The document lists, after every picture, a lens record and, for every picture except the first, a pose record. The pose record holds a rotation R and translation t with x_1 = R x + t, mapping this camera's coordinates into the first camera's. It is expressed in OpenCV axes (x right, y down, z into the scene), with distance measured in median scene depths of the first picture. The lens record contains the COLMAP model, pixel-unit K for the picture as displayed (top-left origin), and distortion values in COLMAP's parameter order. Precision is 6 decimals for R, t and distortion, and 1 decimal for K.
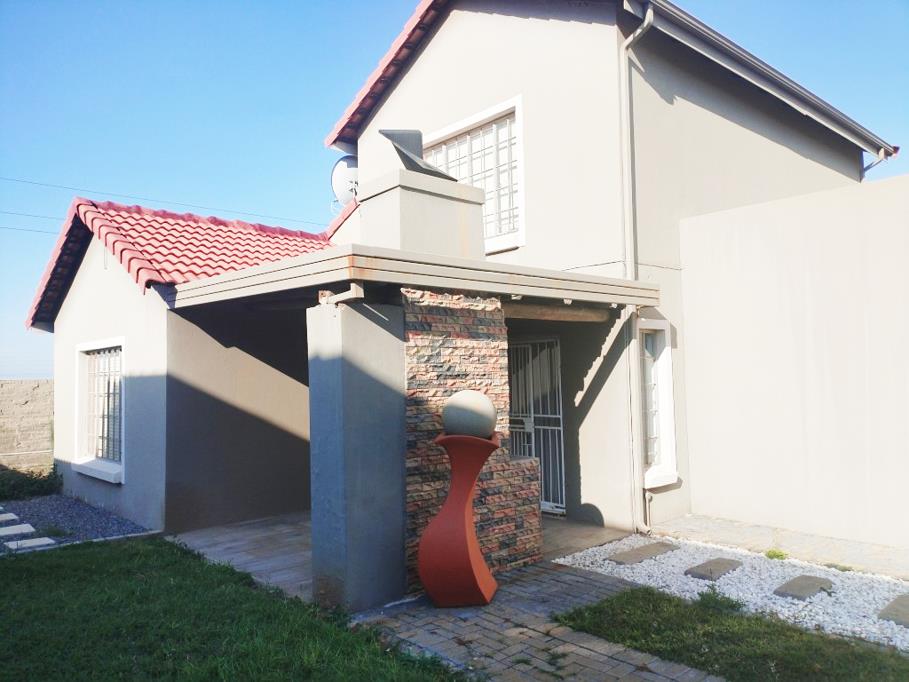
lens RADIAL K [[679.8, 0, 454.5], [0, 679.8, 341.0], [0, 0, 1]] dist [0.095263, -0.134590]
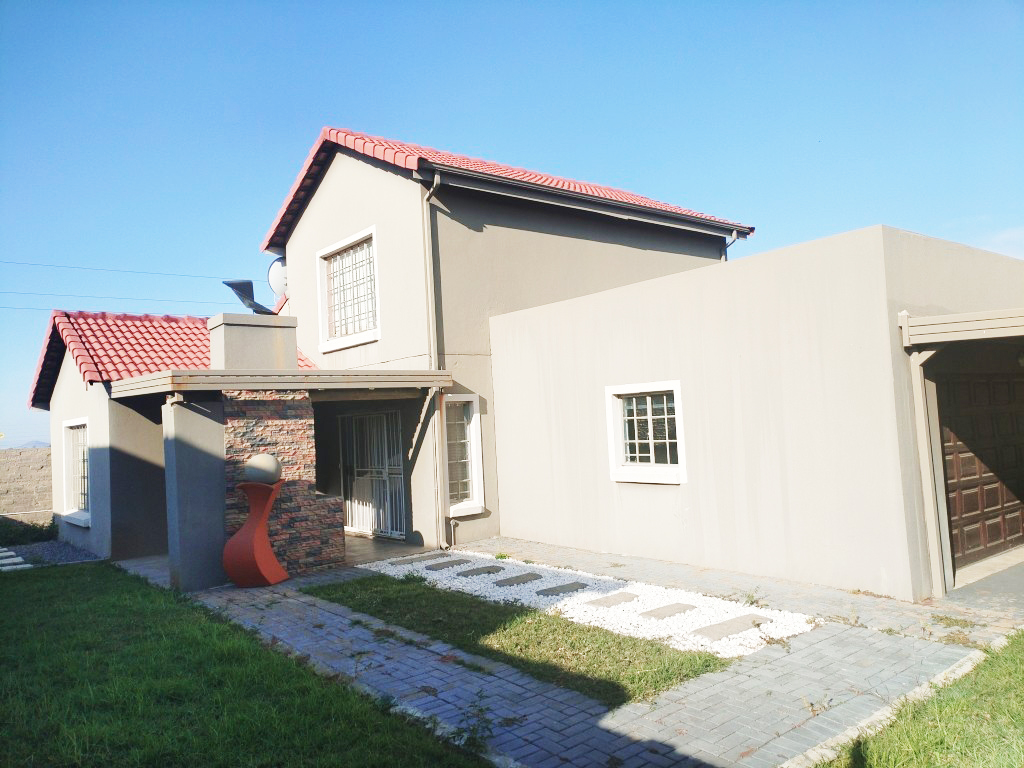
lens RADIAL K [[765.8, 0, 512.0], [0, 765.8, 384.0], [0, 0, 1]] dist [0.095263, -0.134590]
pose [[0.998253, -0.032923, -0.049063, 0.488243], [0.032971, 0.999456, 0.000153, -0.050818], [0.049031, -0.001771, 0.998796, -0.542966]]
